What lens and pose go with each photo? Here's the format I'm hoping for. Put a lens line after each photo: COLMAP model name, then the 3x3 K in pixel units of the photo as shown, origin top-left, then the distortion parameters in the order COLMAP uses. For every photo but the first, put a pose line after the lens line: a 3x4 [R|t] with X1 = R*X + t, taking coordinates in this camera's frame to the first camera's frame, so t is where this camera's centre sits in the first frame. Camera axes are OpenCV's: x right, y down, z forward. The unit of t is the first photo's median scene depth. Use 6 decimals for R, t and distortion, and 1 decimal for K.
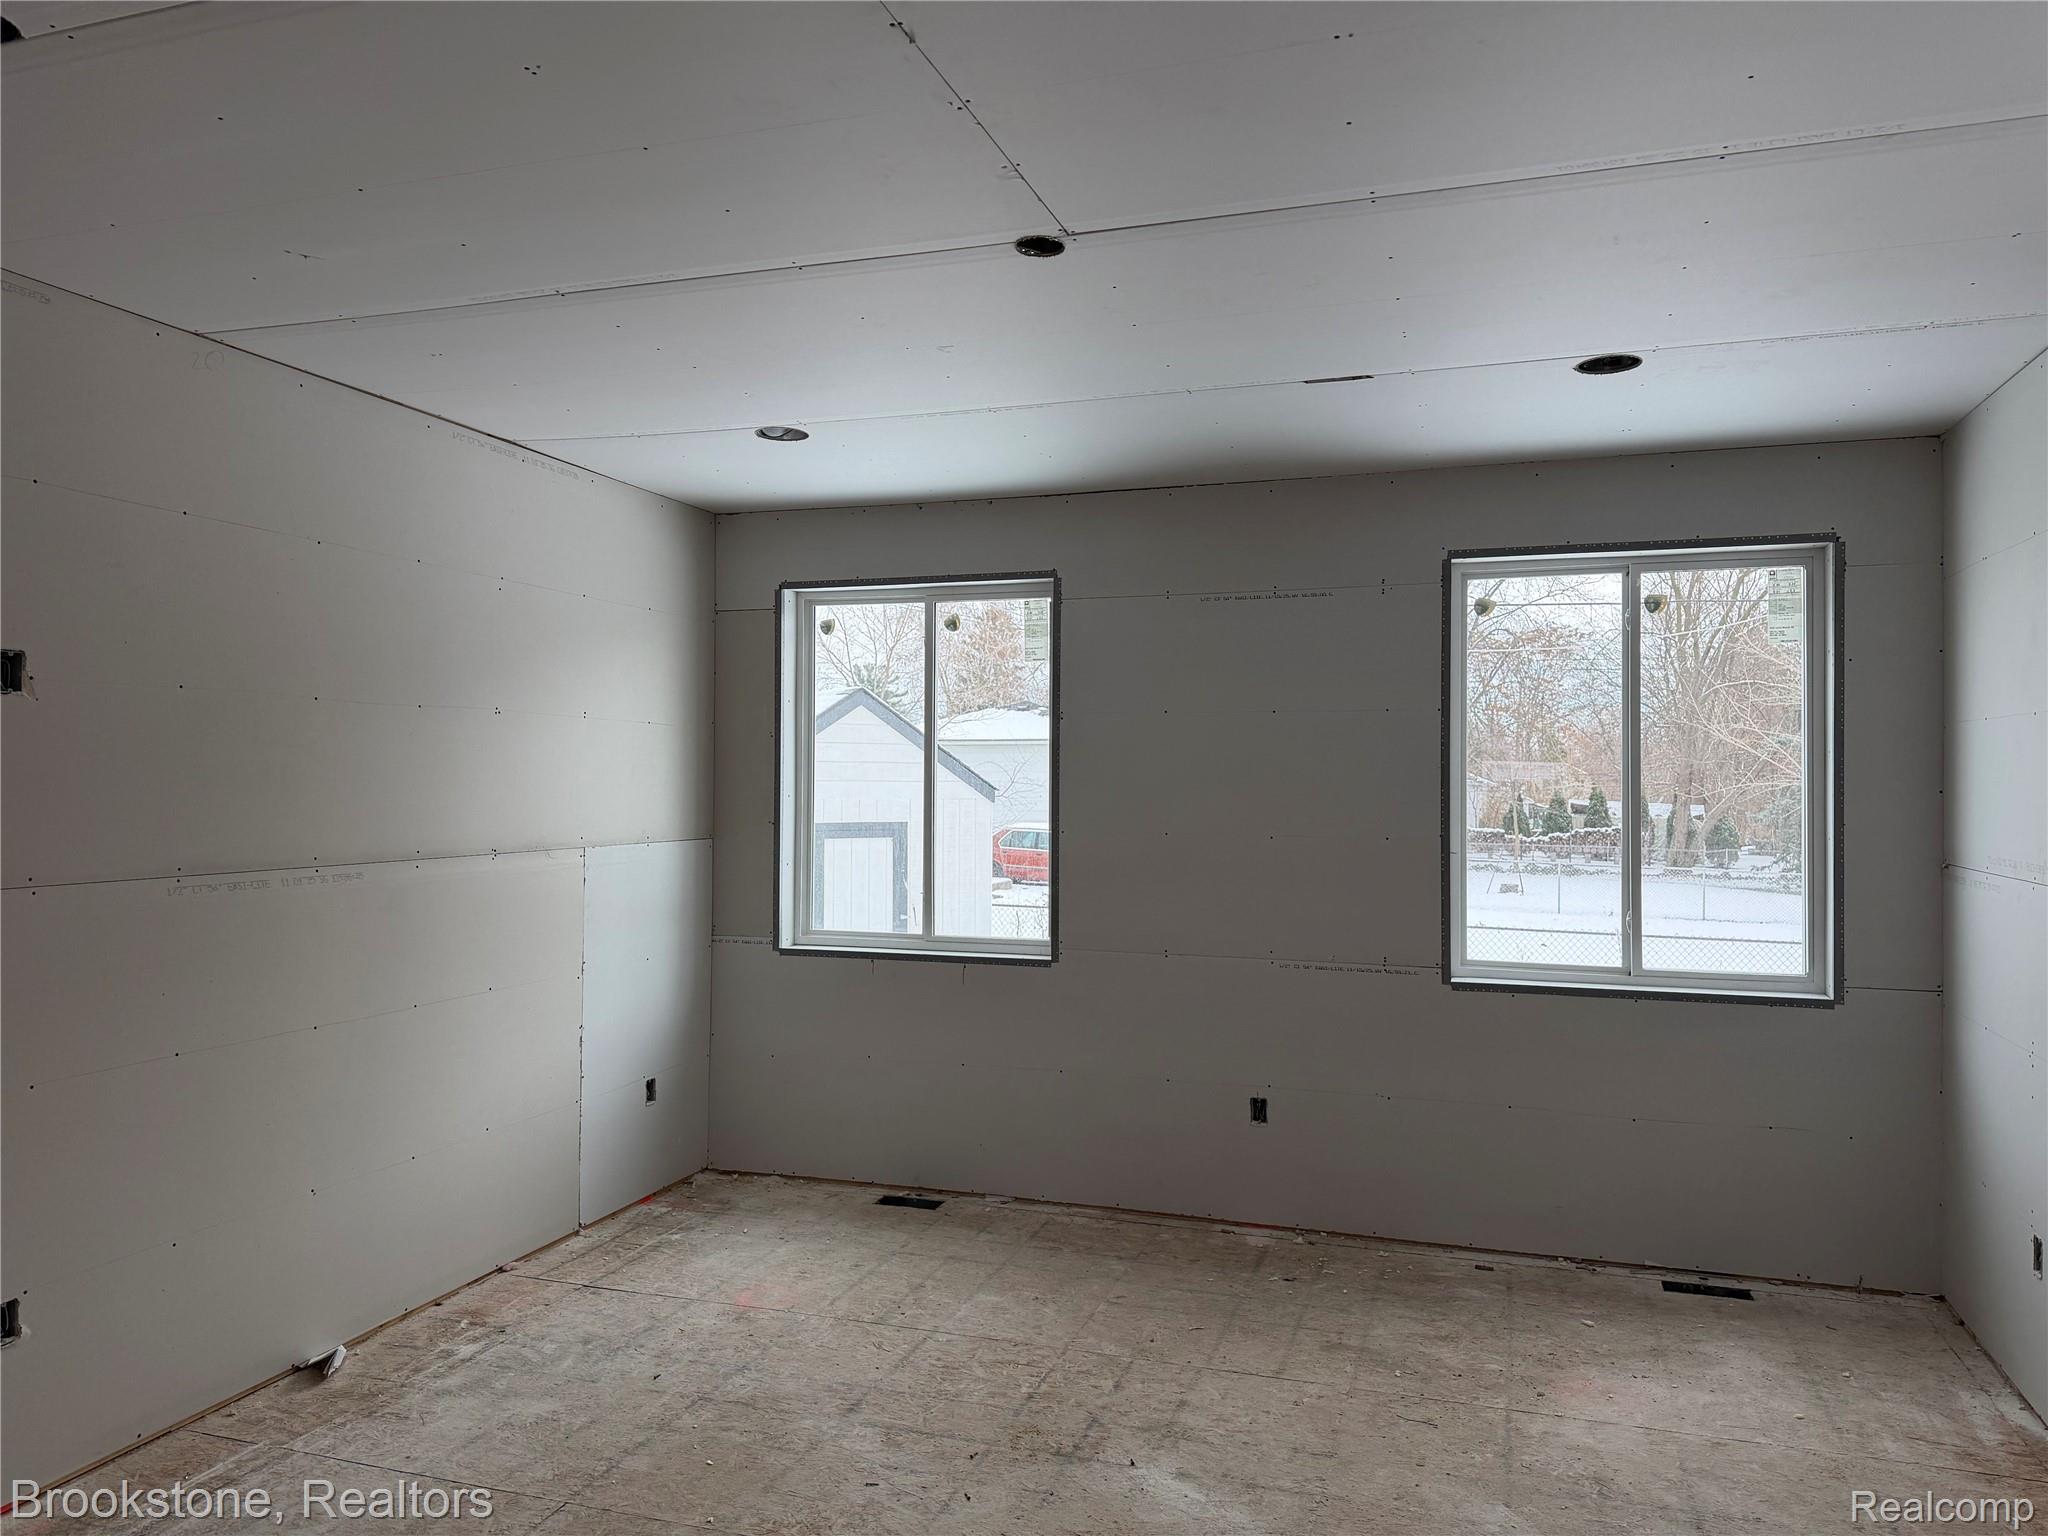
lens RADIAL K [[1441.0, 0, 1024.0], [0, 1441.0, 768.0], [0, 0, 1]] dist [0.136262, -0.154452]
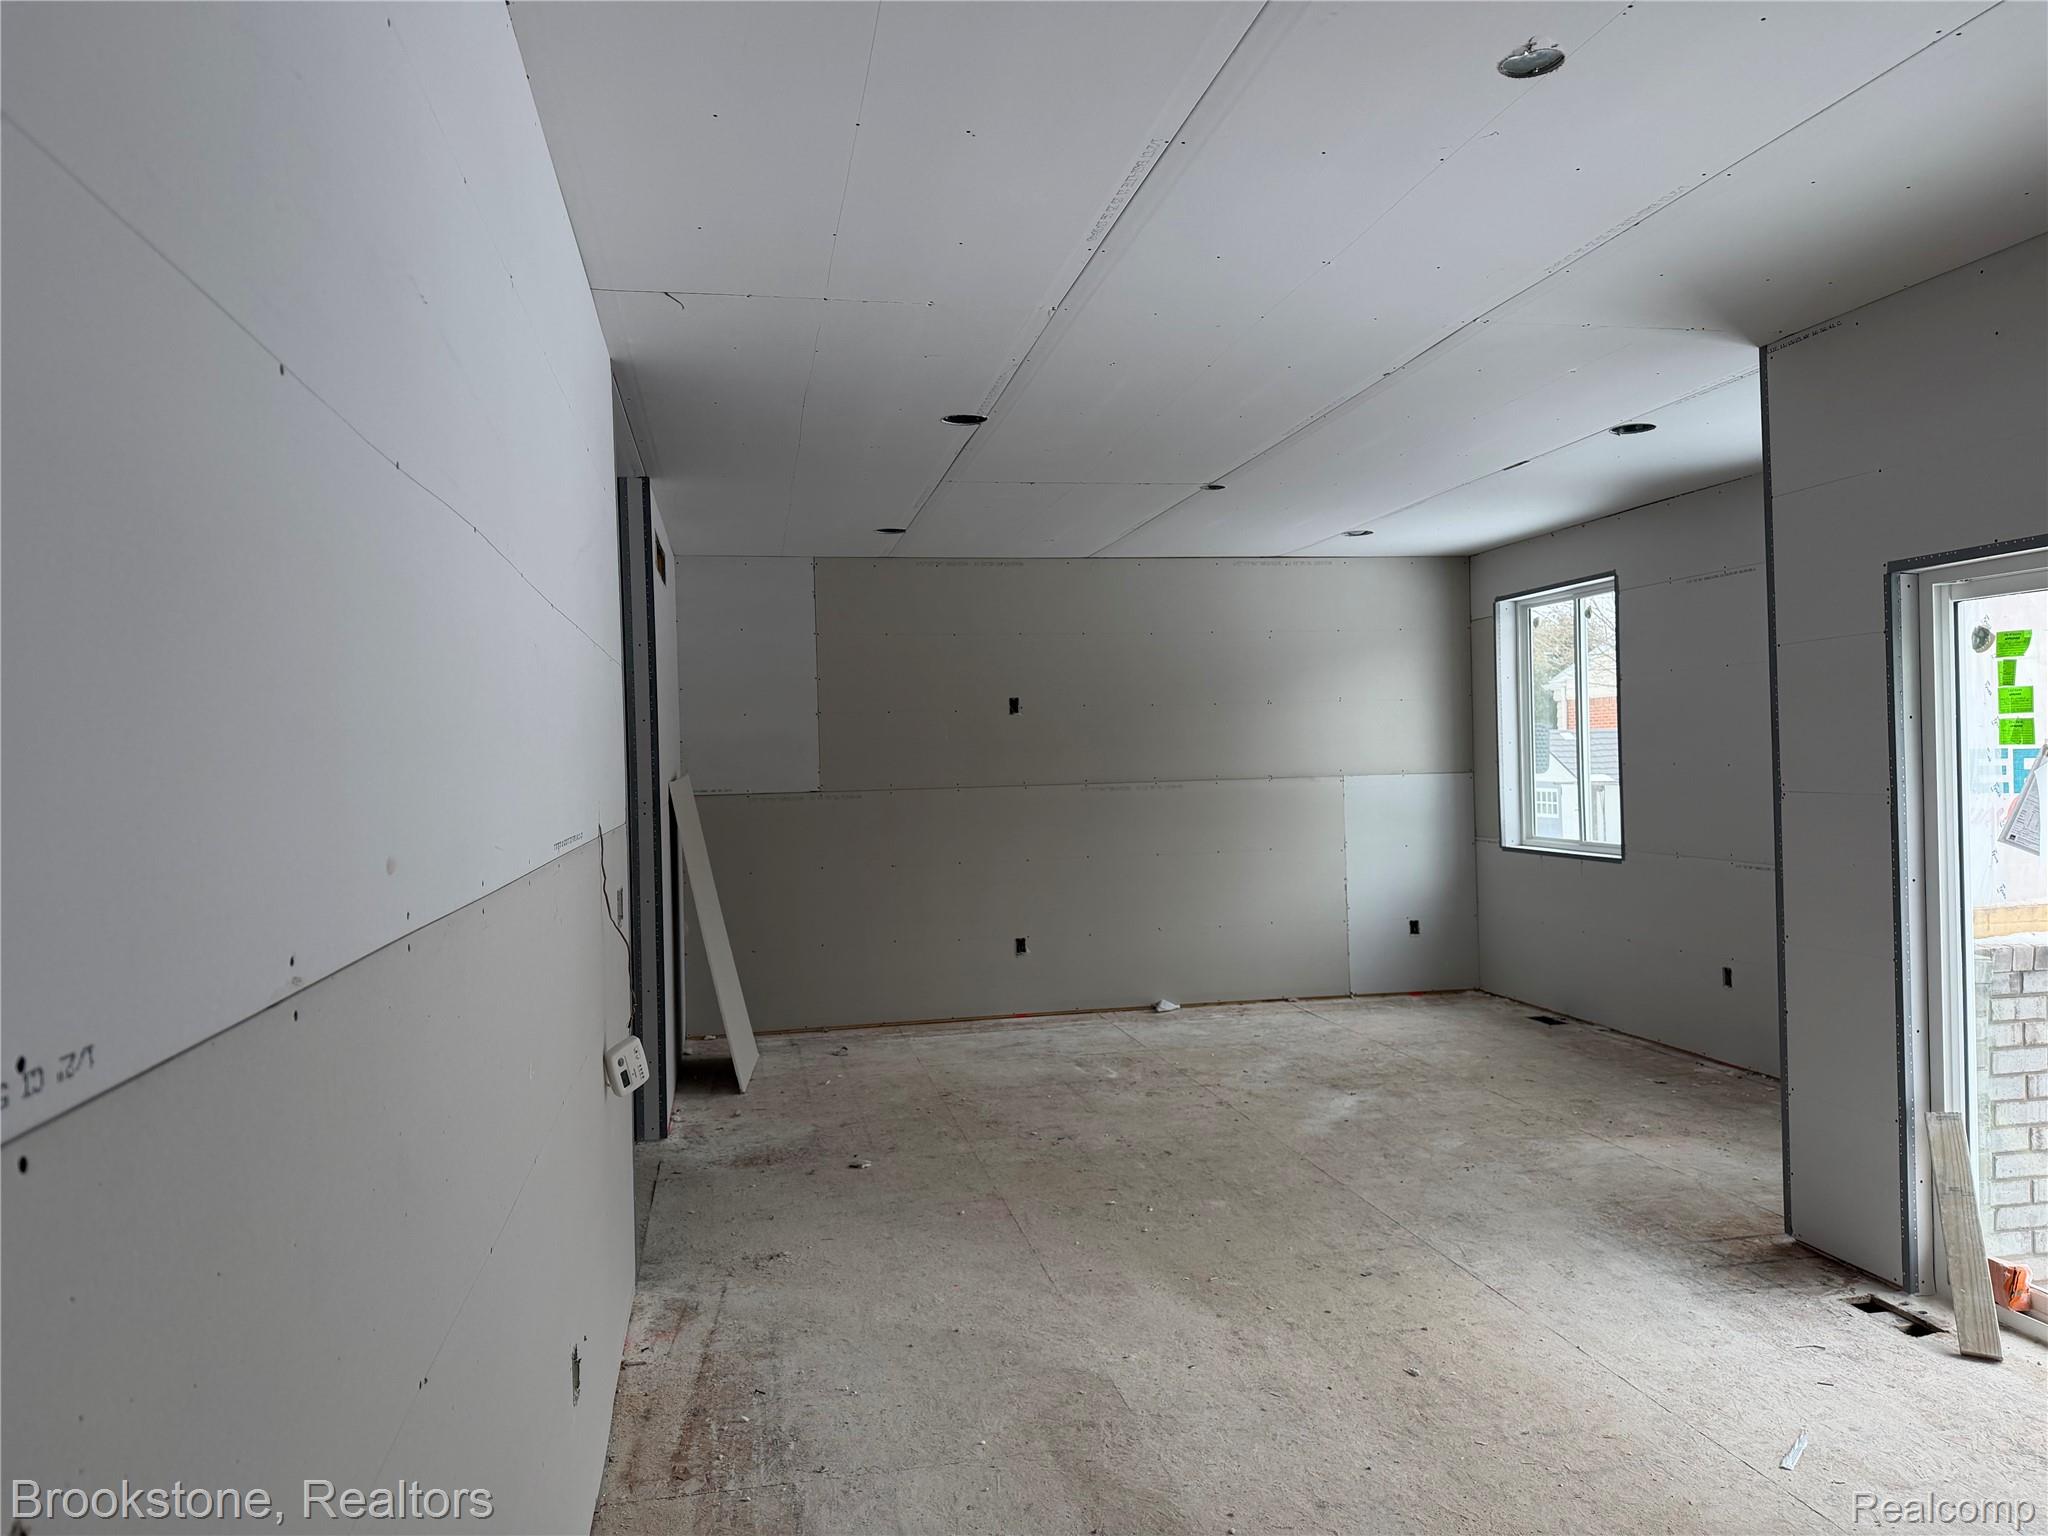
lens RADIAL K [[1441.0, 0, 1024.0], [0, 1441.0, 768.0], [0, 0, 1]] dist [0.136262, -0.154452]
pose [[0.495379, -0.012432, -0.868588, 0.930093], [0.036616, 0.999308, 0.006581, 0.018527], [0.867905, -0.035064, 0.495491, -0.164247]]
